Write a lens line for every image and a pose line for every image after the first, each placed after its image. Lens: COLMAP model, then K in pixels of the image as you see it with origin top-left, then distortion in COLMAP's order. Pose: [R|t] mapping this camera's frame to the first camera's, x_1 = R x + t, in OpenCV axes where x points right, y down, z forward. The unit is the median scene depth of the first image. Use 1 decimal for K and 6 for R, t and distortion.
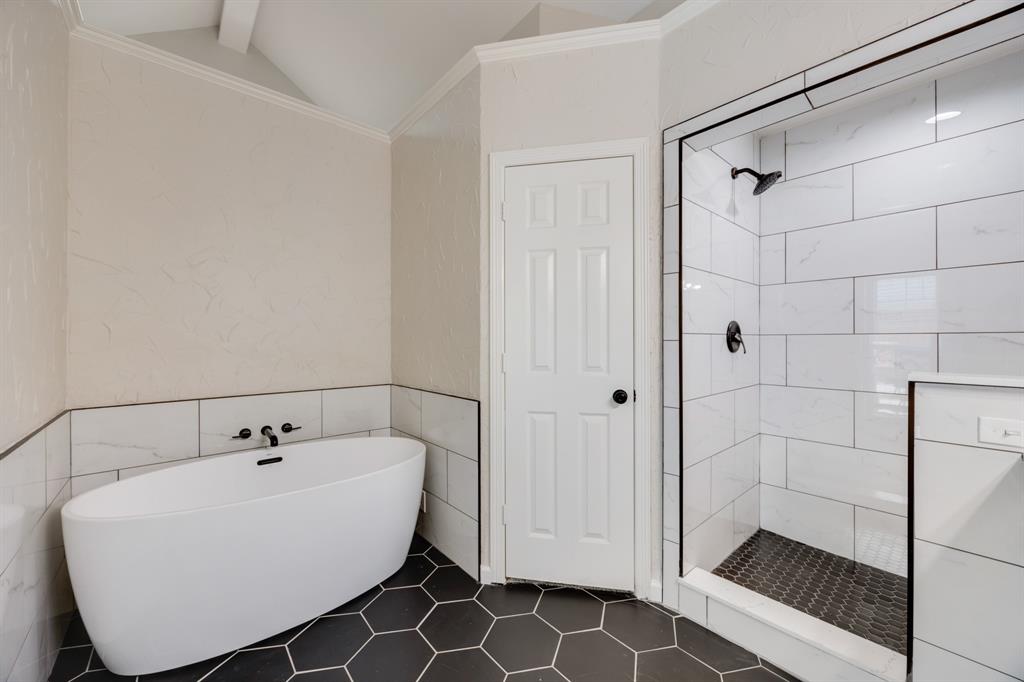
lens RADIAL K [[392.5, 0, 515.6], [0, 392.5, 341.3], [0, 0, 1]] dist [-0.001507, 0.000480]
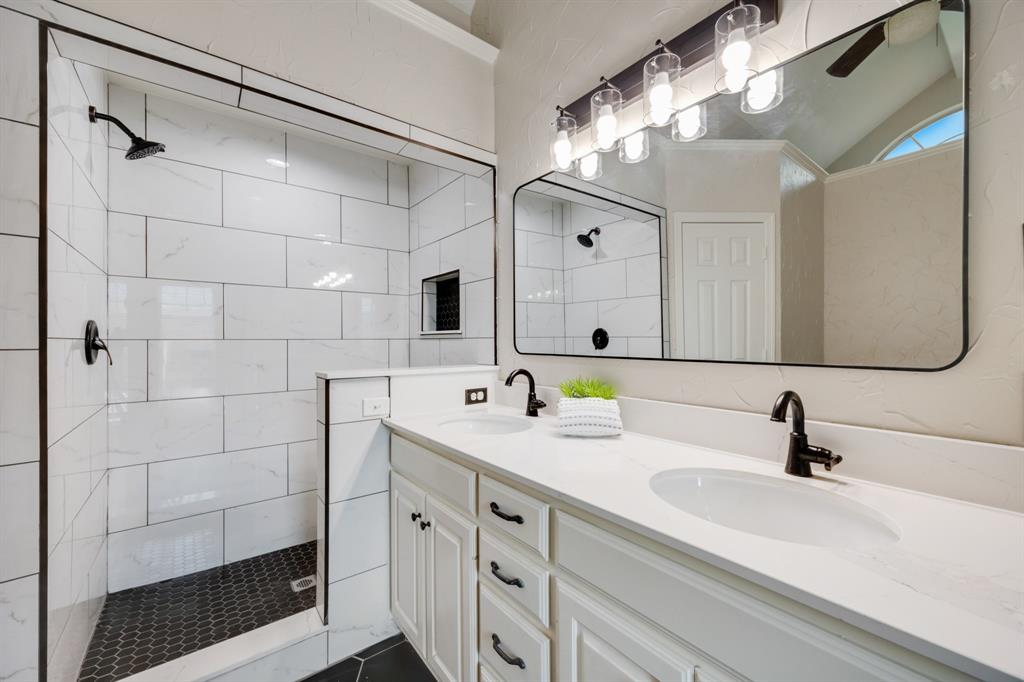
lens RADIAL K [[412.5, 0, 515.3], [0, 412.5, 339.5], [0, 0, 1]] dist [0.007479, -0.000452]
pose [[0.063199, 0.006930, 0.997977, -0.153535], [0.006456, 0.999952, -0.007352, -0.005788], [-0.997980, 0.006908, 0.063151, 0.184123]]
